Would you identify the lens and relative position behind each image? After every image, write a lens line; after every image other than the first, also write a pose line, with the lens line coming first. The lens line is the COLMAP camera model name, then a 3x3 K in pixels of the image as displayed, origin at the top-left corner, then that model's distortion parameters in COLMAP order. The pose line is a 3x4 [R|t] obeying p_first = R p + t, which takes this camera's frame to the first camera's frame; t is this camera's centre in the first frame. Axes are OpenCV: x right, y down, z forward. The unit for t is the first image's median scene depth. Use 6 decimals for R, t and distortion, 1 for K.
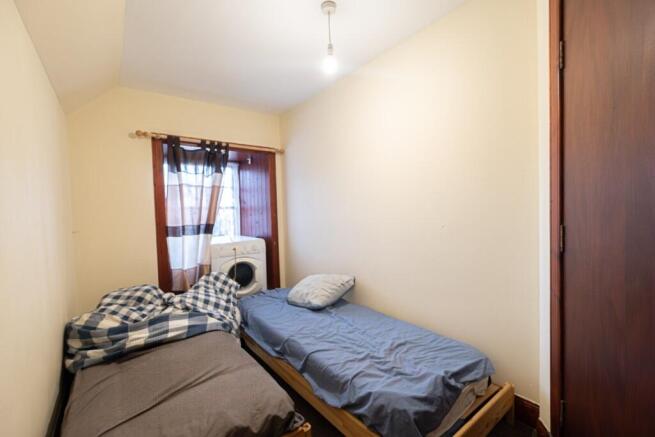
lens RADIAL K [[285.9, 0, 327.5], [0, 285.9, 218.5], [0, 0, 1]] dist [-0.011078, 0.000079]
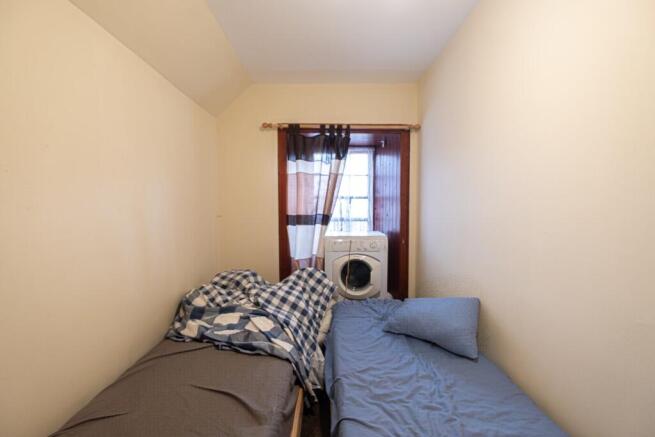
lens RADIAL K [[285.9, 0, 327.5], [0, 285.9, 218.5], [0, 0, 1]] dist [-0.011078, 0.000079]
pose [[0.792378, 0.058246, -0.607244, 0.161710], [-0.037019, 0.998188, 0.047440, -0.012633], [0.608906, -0.015111, 0.793098, 0.258907]]
